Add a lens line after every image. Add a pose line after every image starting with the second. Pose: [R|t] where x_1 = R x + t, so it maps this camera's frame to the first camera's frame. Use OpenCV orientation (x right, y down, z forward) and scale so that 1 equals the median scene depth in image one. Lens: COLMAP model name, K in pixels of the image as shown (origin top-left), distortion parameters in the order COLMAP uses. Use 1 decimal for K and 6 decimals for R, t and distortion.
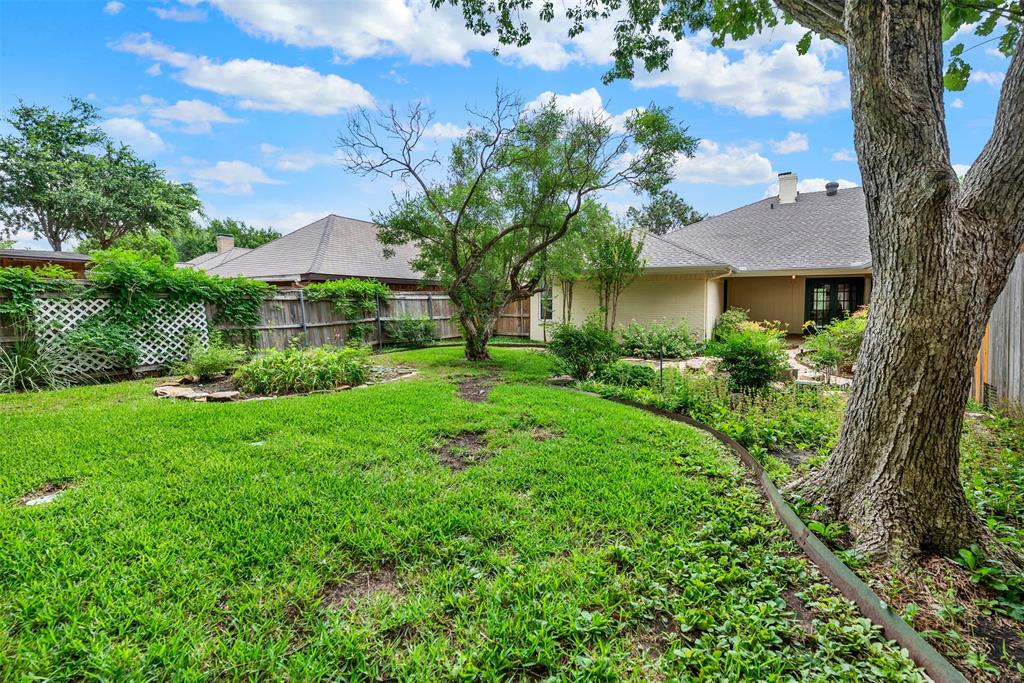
lens RADIAL K [[438.5, 0, 511.9], [0, 438.5, 309.4], [0, 0, 1]] dist [0.000146, 0.000084]
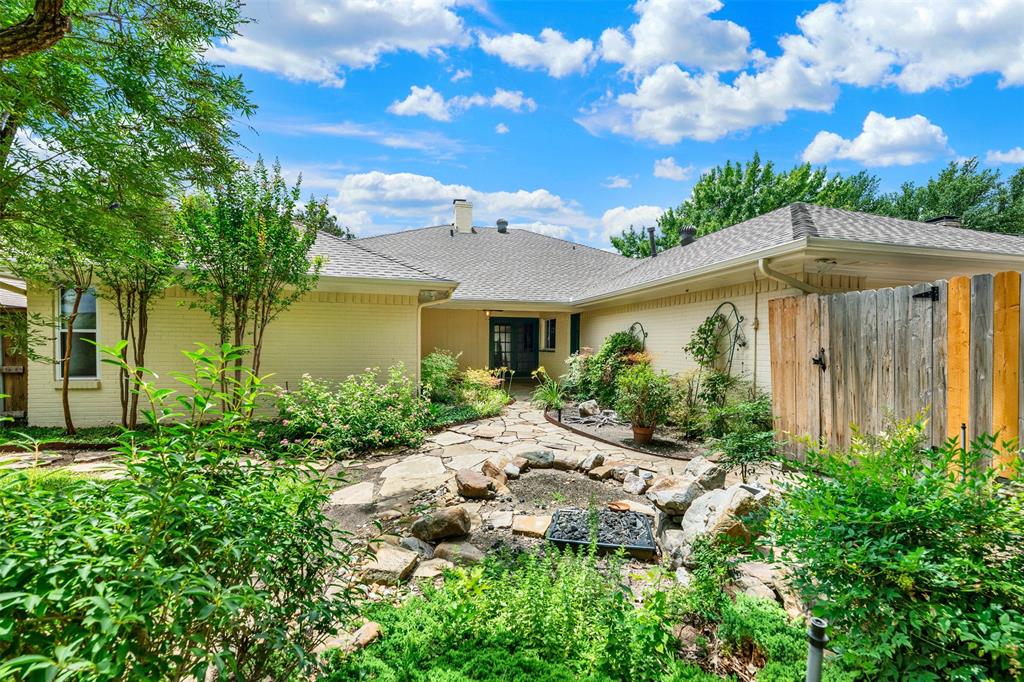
lens RADIAL K [[438.5, 0, 508.1], [0, 438.5, 351.5], [0, 0, 1]] dist [0.000146, 0.000084]
pose [[0.706006, -0.004323, 0.708192, 0.086716], [0.004635, 0.999988, 0.001484, -0.002156], [-0.708190, 0.002235, 0.706018, 0.460631]]
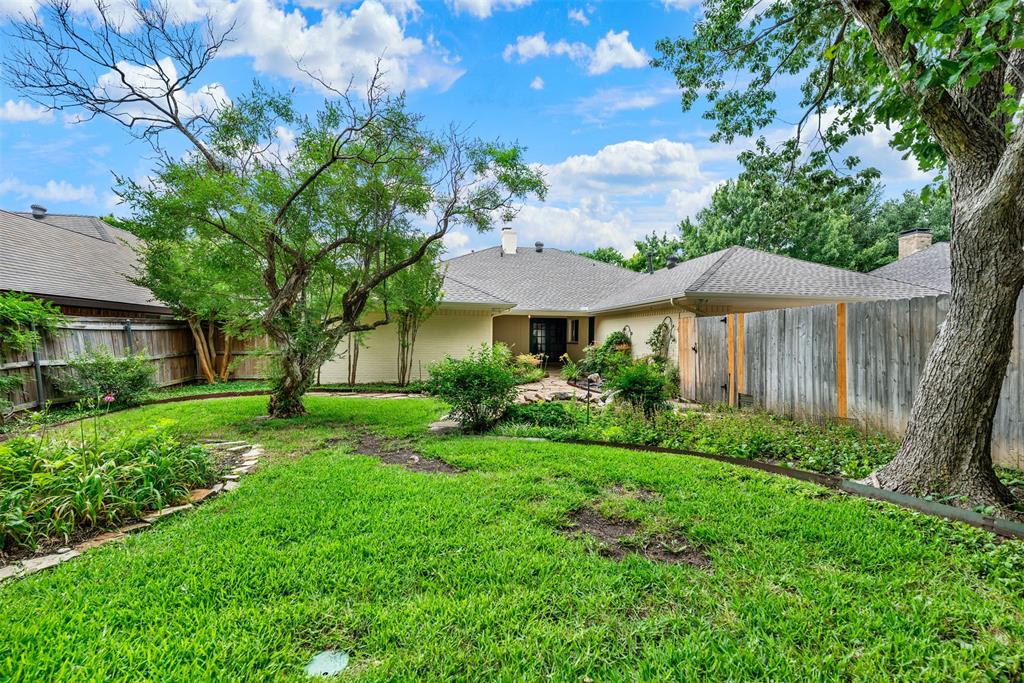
lens RADIAL K [[438.5, 0, 511.8], [0, 438.5, 342.3], [0, 0, 1]] dist [0.000146, 0.000084]
pose [[0.751953, -0.001053, 0.659216, -0.221647], [0.001700, 0.999998, -0.000341, -0.004102], [-0.659215, 0.001377, 0.751954, 0.165770]]
